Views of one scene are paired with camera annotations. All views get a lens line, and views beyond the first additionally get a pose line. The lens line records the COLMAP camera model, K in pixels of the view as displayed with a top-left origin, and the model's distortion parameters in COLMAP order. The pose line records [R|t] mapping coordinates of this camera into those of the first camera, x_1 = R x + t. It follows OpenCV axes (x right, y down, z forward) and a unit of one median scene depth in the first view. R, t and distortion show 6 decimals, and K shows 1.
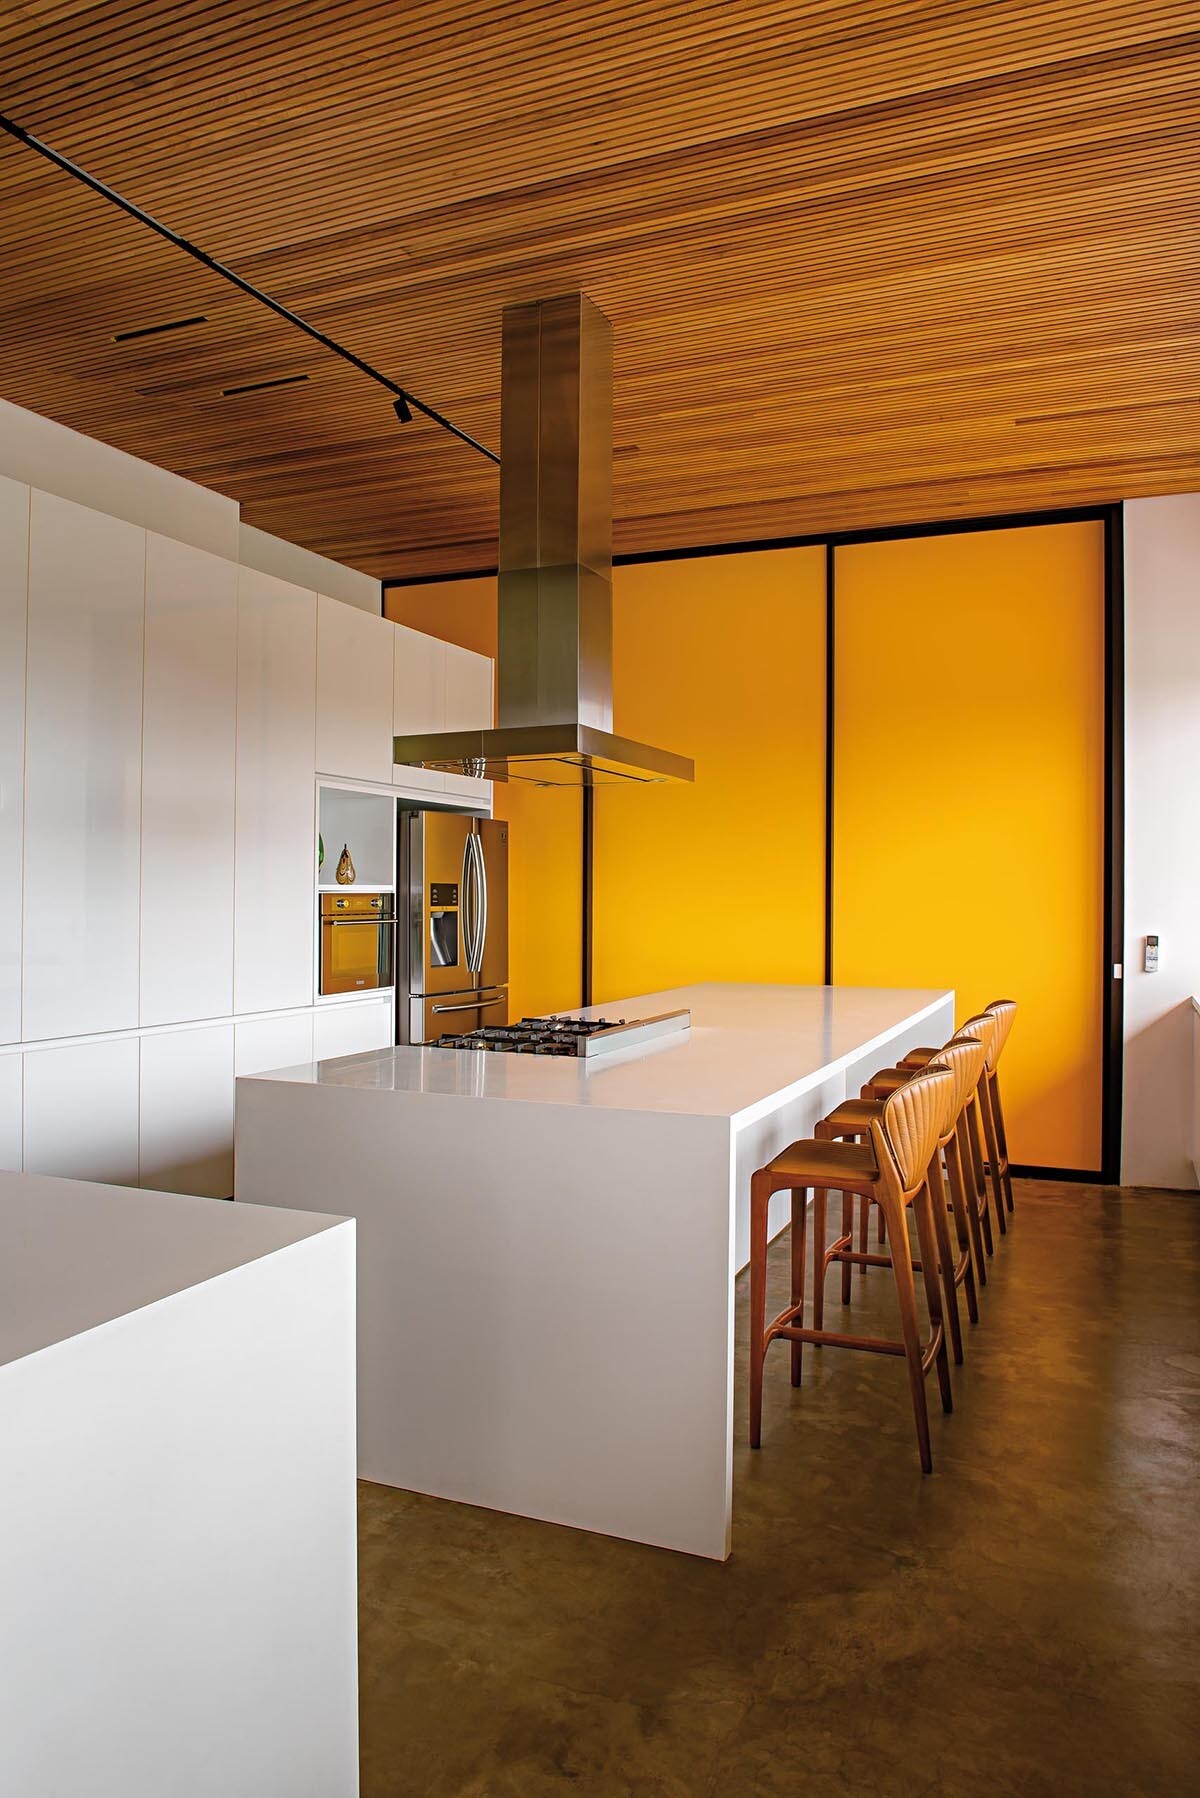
lens RADIAL K [[1274.4, 0, 600.0], [0, 1274.4, 899.0], [0, 0, 1]] dist [-0.039593, 0.001874]
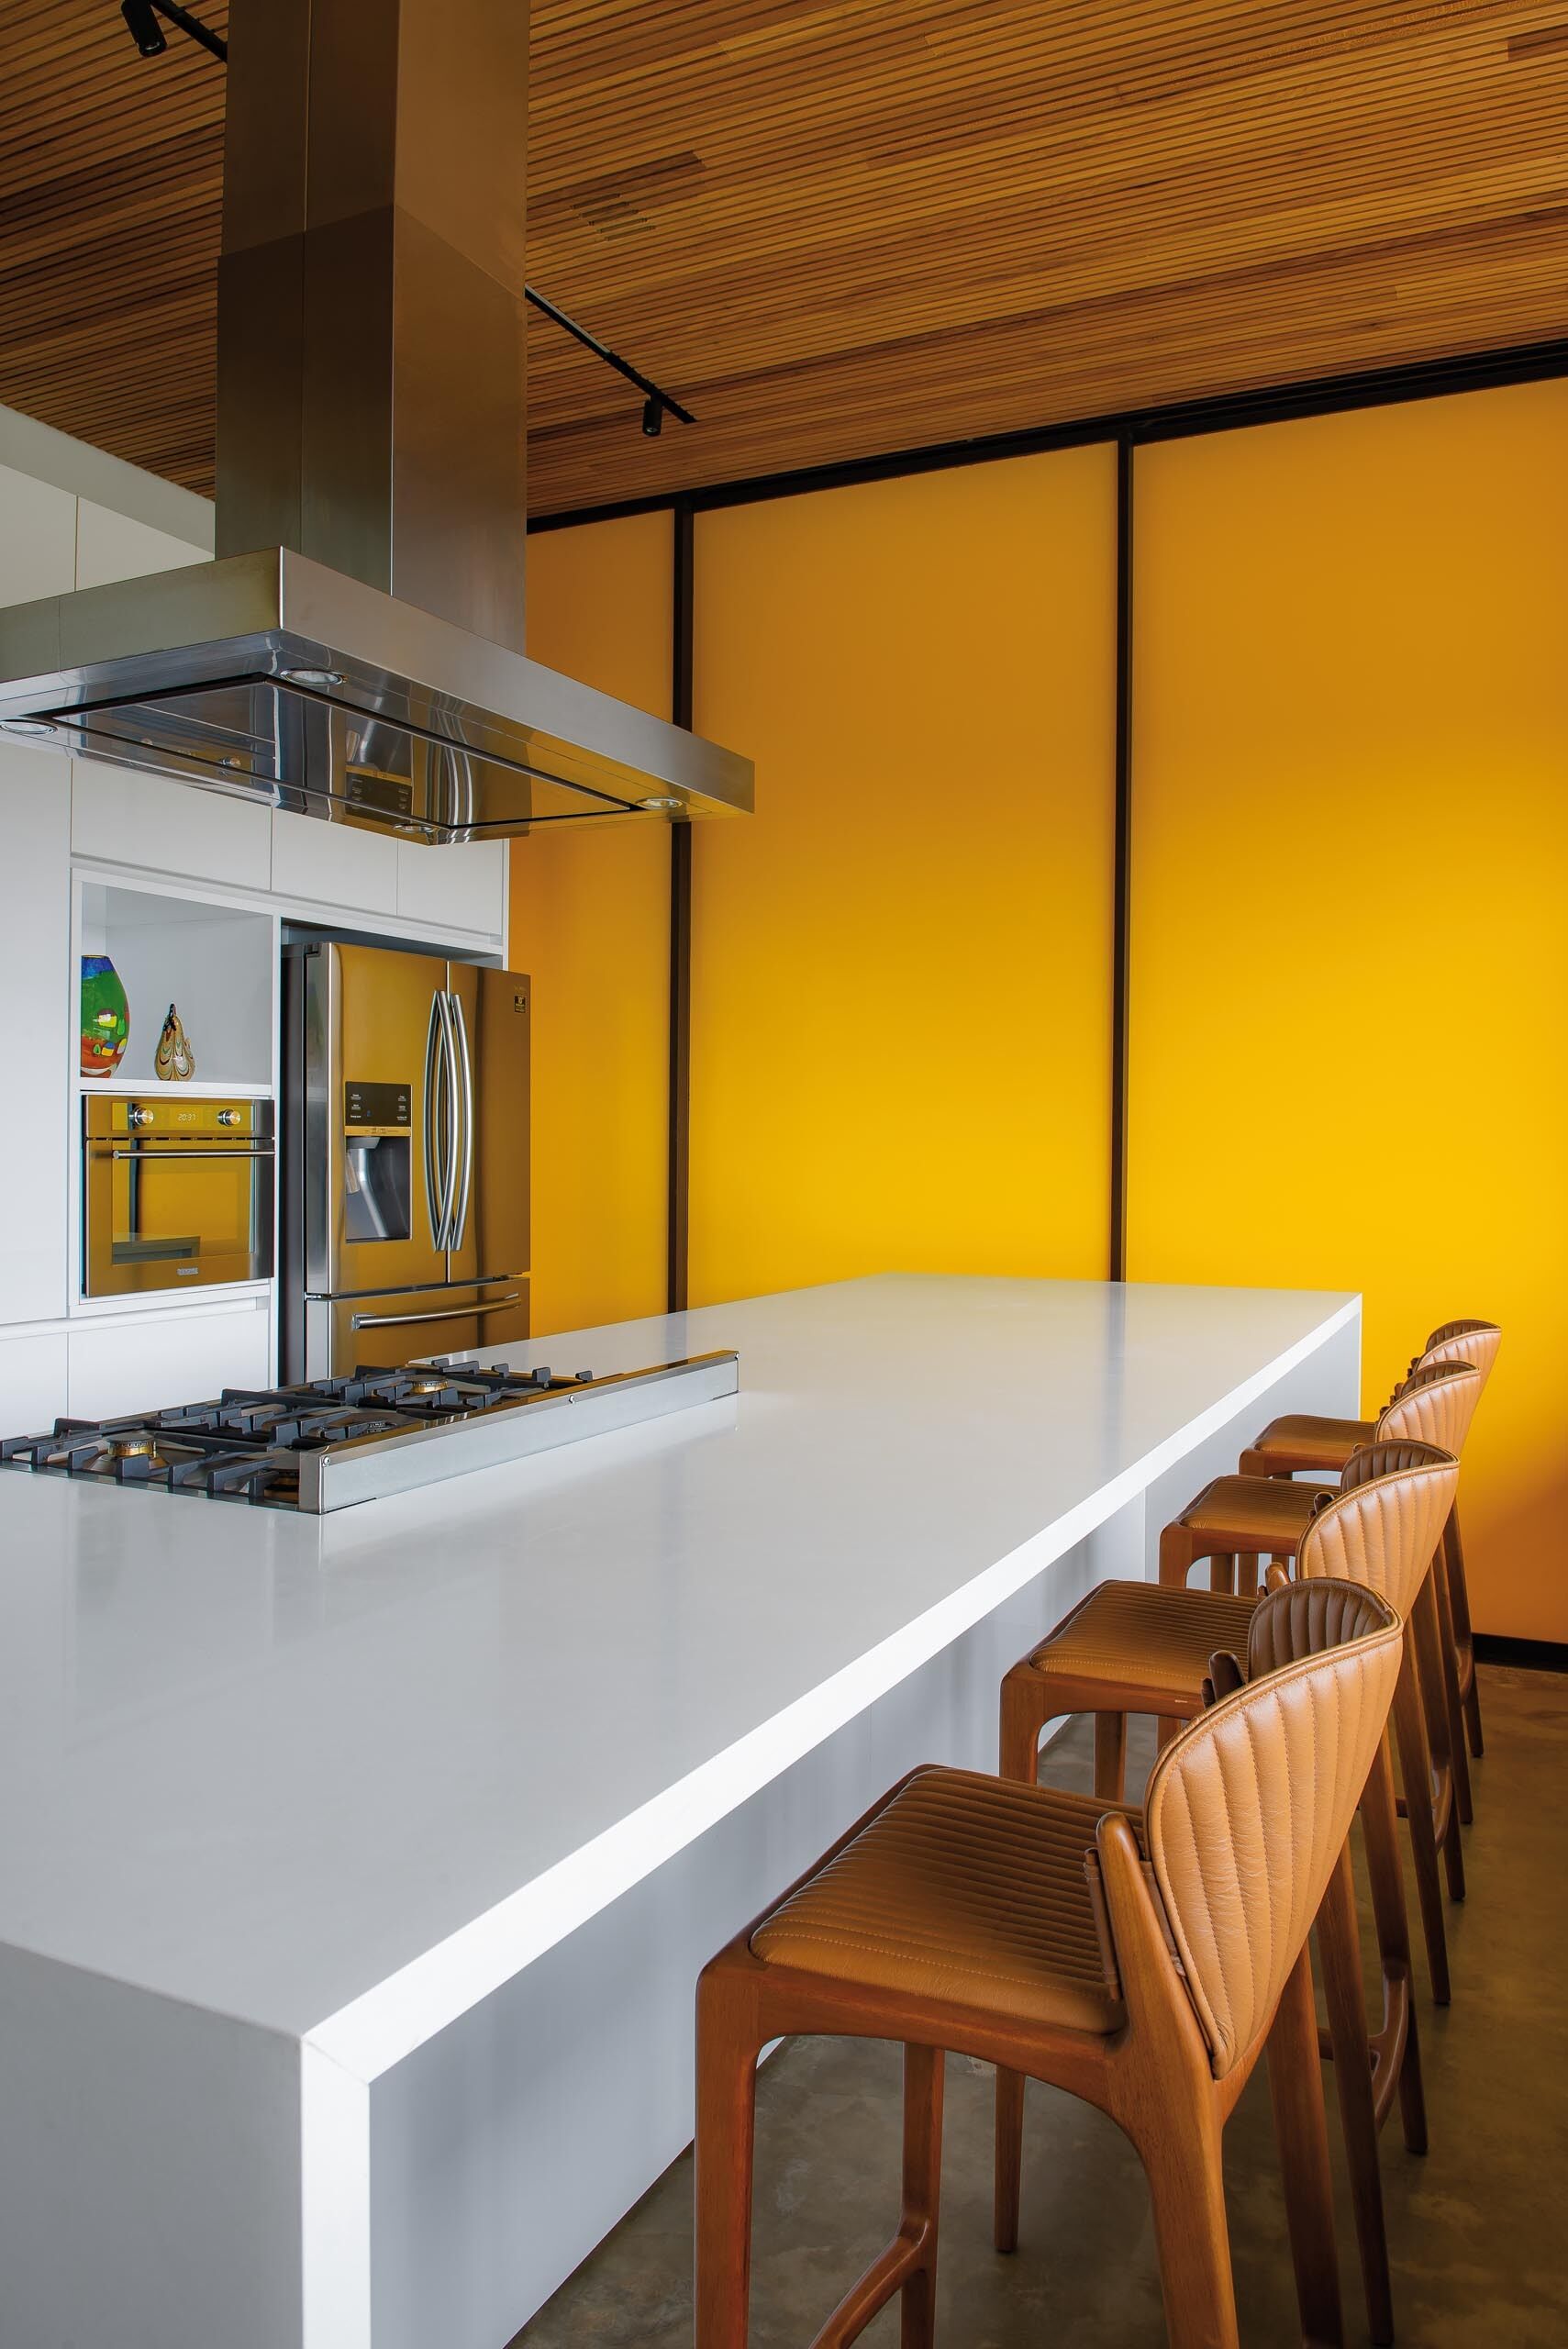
lens RADIAL K [[1664.9, 0, 784.0], [0, 1664.9, 1174.5], [0, 0, 1]] dist [-0.039593, 0.001874]
pose [[0.998578, 0.003666, -0.053175, 0.084266], [-0.002727, 0.999839, 0.017737, 0.013379], [0.053232, -0.017567, 0.998428, 0.330444]]
